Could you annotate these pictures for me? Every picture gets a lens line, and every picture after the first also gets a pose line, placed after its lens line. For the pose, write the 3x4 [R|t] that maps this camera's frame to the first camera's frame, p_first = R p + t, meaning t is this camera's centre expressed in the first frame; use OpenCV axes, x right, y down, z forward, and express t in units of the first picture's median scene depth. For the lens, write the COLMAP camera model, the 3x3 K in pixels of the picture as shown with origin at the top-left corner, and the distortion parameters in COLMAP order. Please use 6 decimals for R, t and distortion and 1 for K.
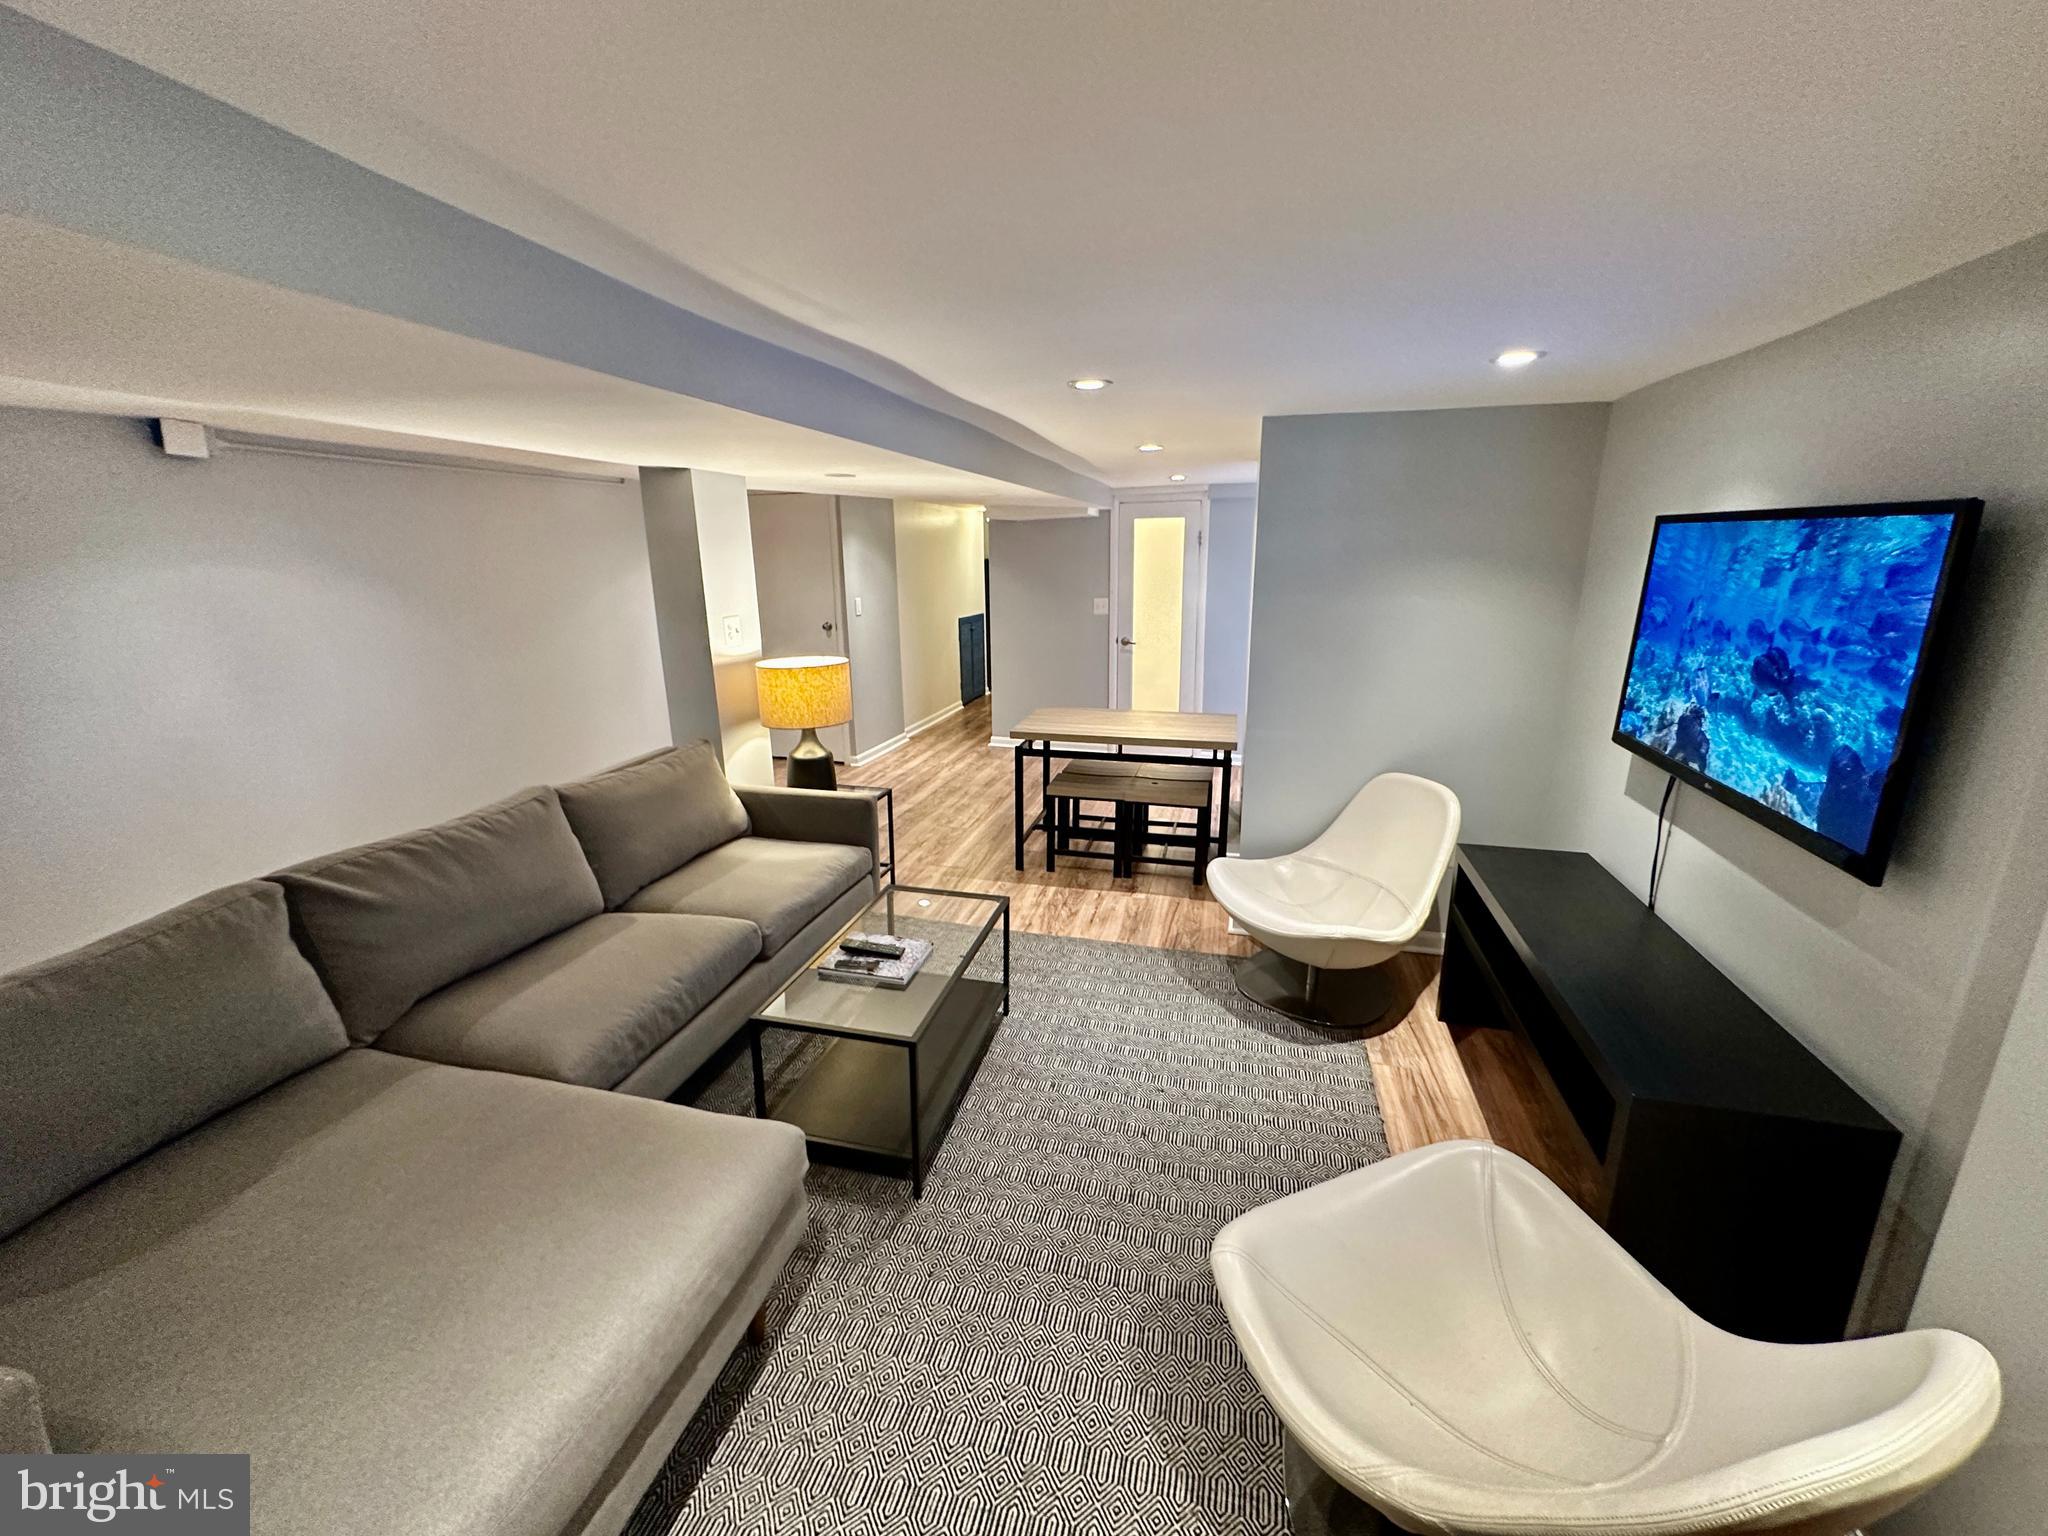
lens RADIAL K [[811.3, 0, 1024.8], [0, 811.3, 768.9], [0, 0, 1]] dist [0.000866, -0.000017]
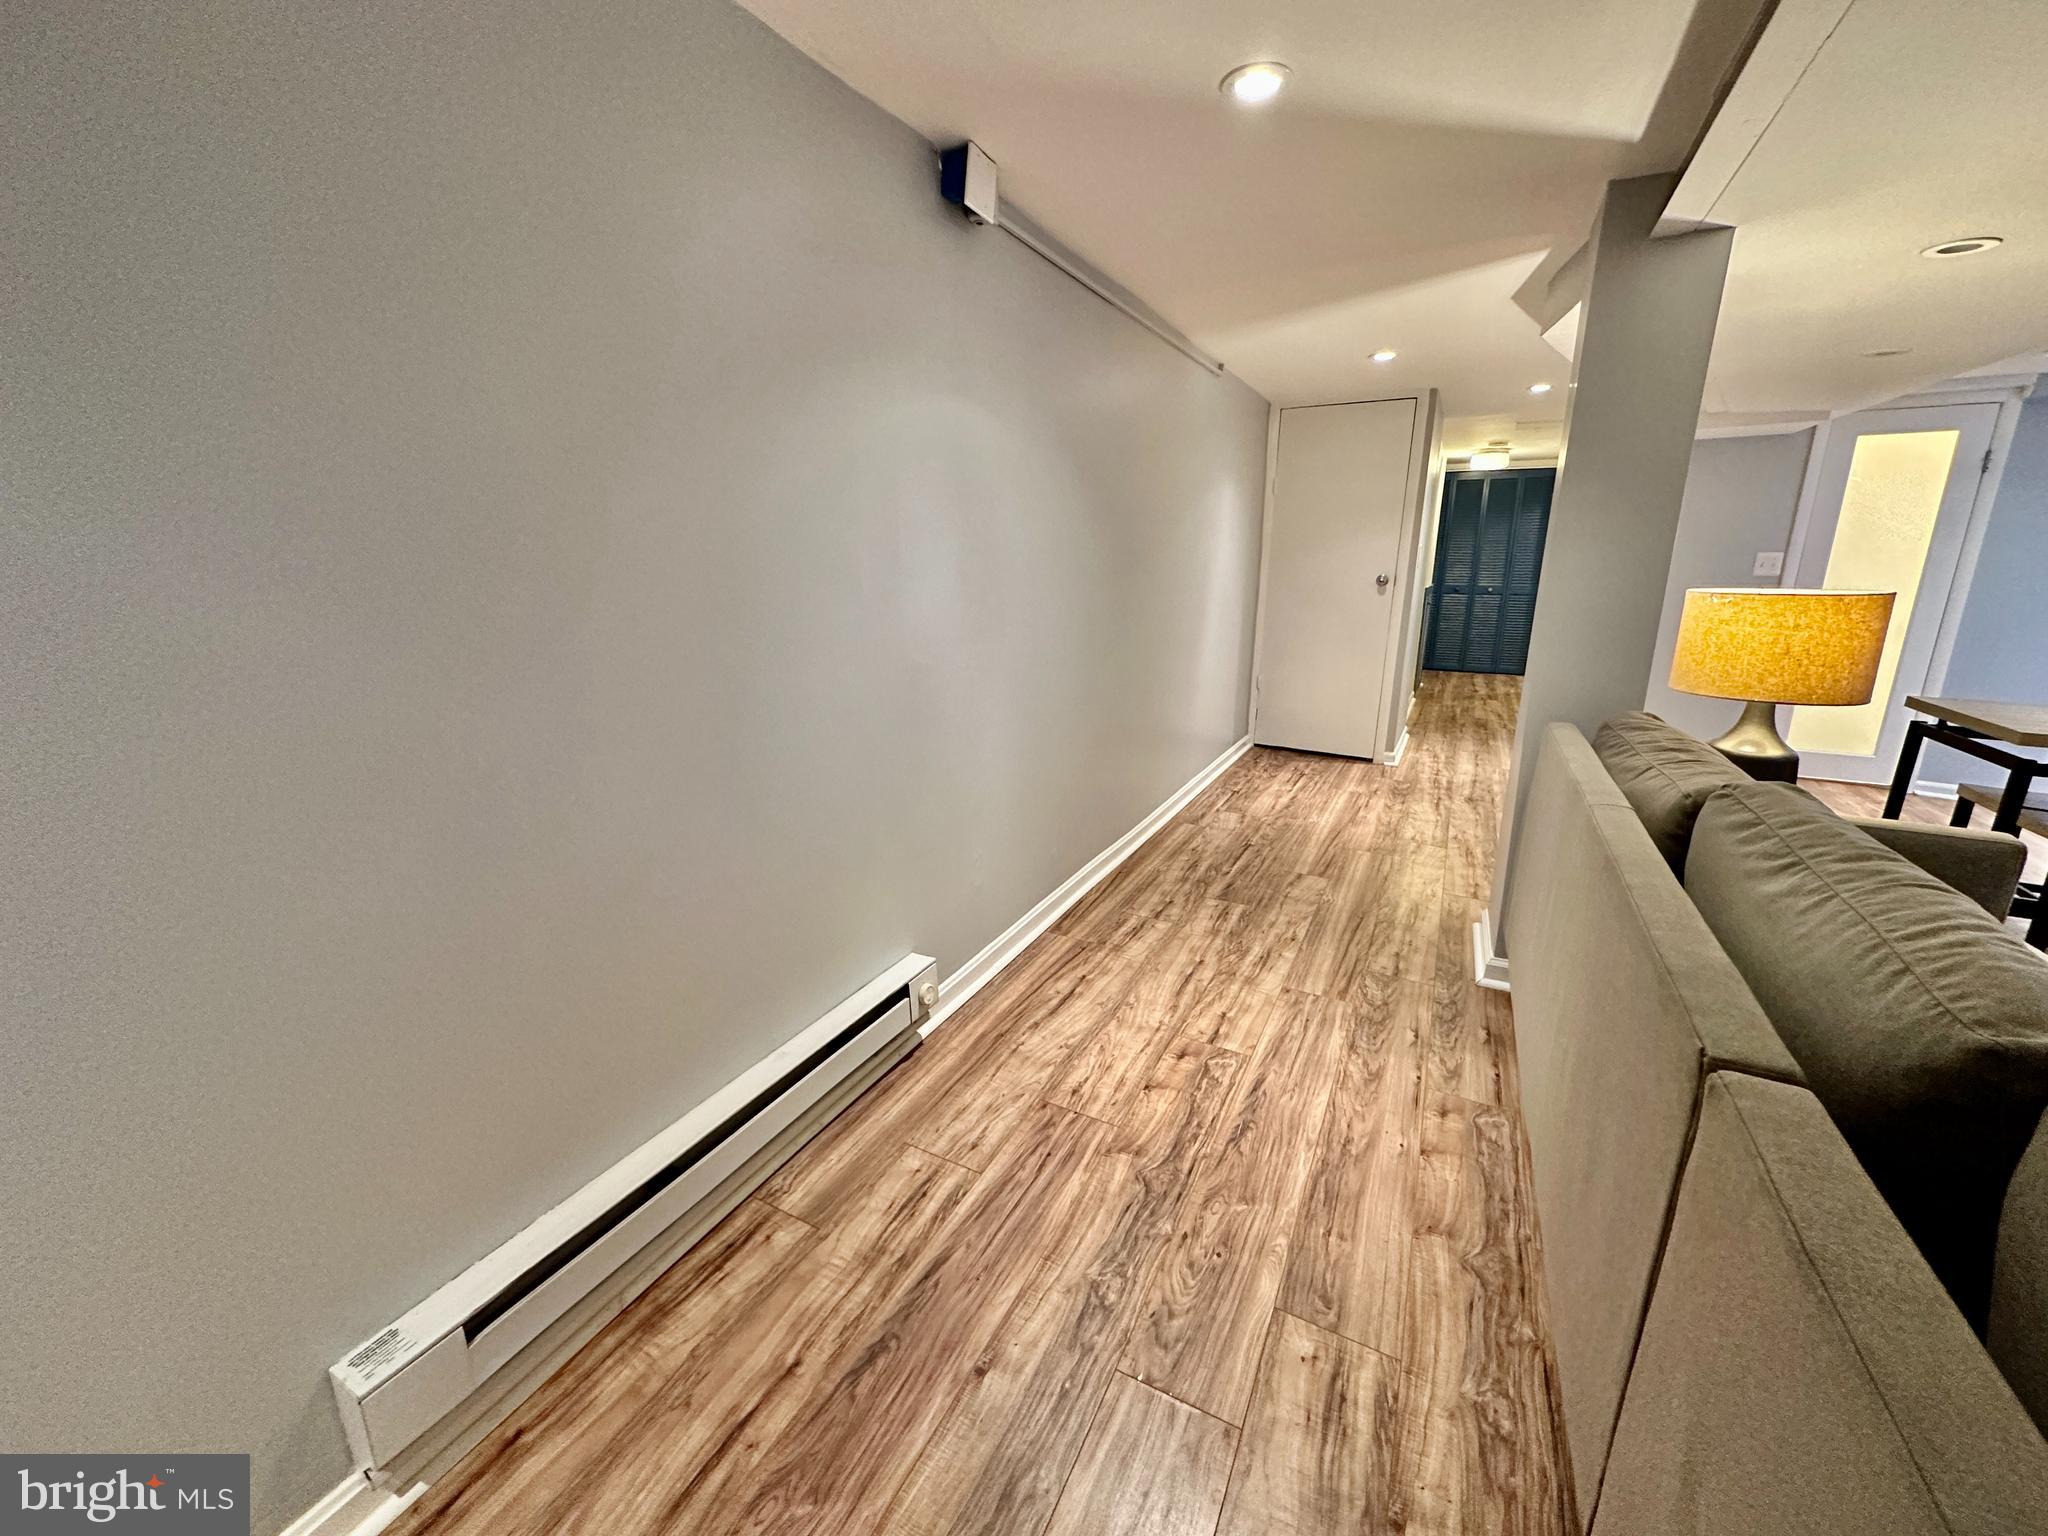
lens RADIAL K [[811.3, 0, 1027.3], [0, 811.3, 759.1], [0, 0, 1]] dist [0.000866, -0.000017]
pose [[0.969436, 0.076742, -0.233035, -0.374259], [-0.078433, 0.996917, 0.002019, 0.016639], [0.232471, 0.016320, 0.972466, 0.180597]]
